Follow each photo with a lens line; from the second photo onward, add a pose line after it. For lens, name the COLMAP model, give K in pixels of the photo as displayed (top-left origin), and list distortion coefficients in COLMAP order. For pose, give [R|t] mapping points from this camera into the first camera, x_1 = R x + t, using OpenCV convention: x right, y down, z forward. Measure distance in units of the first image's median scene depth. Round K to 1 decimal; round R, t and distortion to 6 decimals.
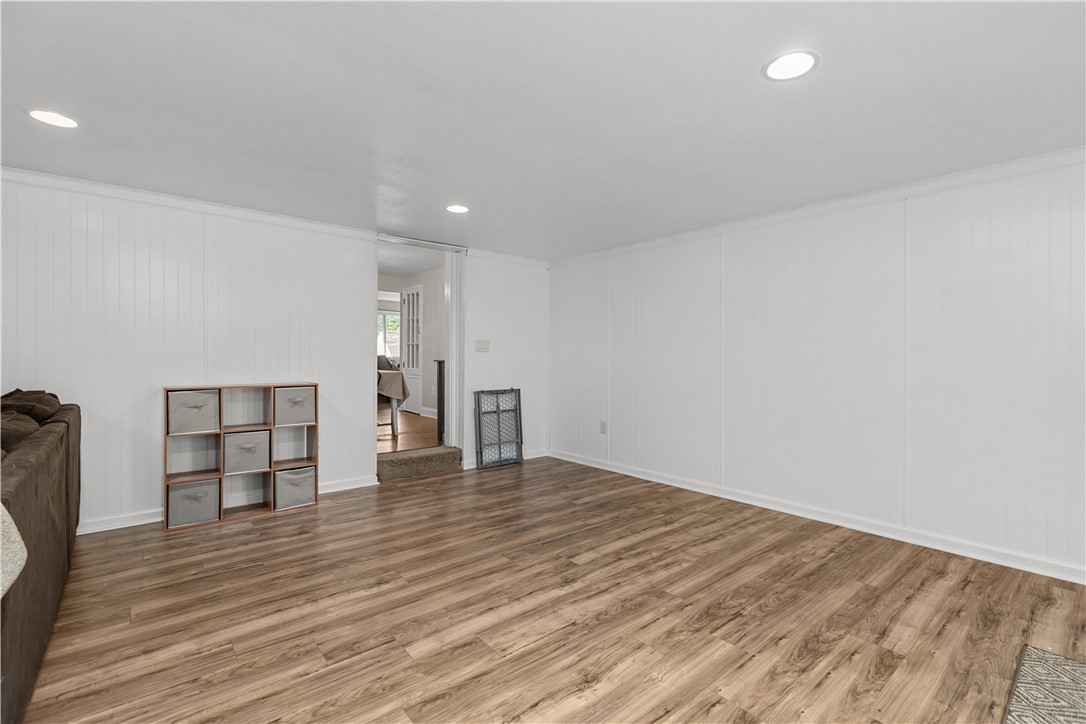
lens RADIAL K [[484.6, 0, 543.0], [0, 484.6, 362.0], [0, 0, 1]] dist [-0.001822, -0.000055]
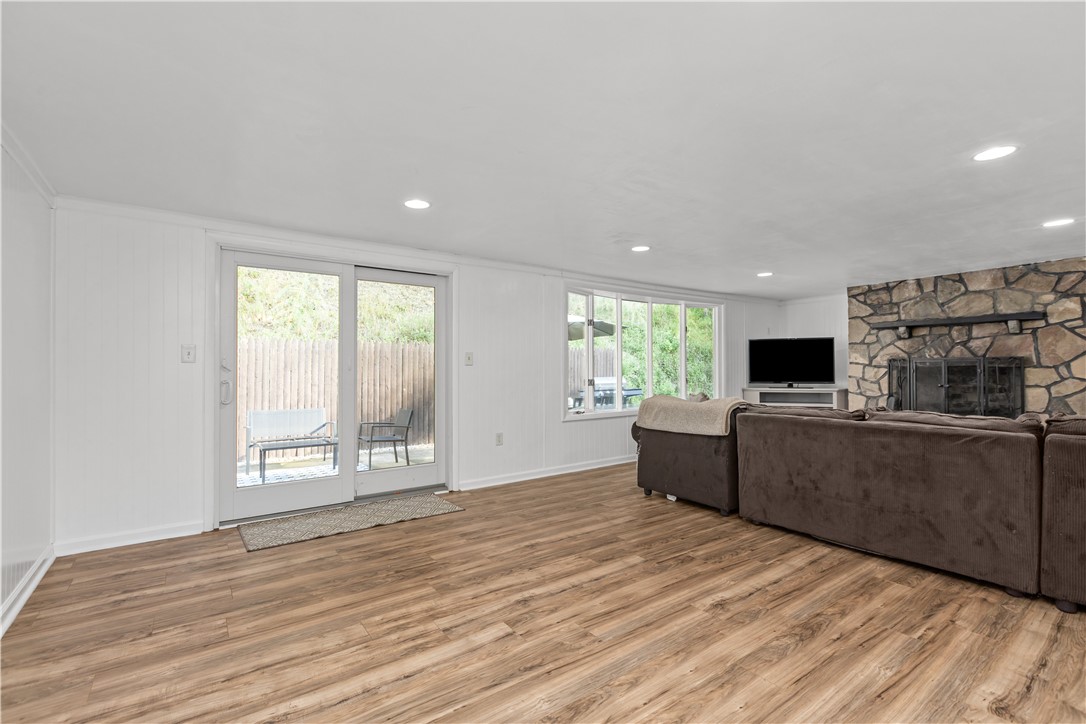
lens RADIAL K [[484.6, 0, 543.0], [0, 484.6, 362.0], [0, 0, 1]] dist [-0.001822, -0.000055]
pose [[-0.997527, -0.000748, 0.070278, -0.054702], [-0.000508, 0.999994, 0.003439, -0.028024], [-0.070280, 0.003395, -0.997521, 1.998472]]
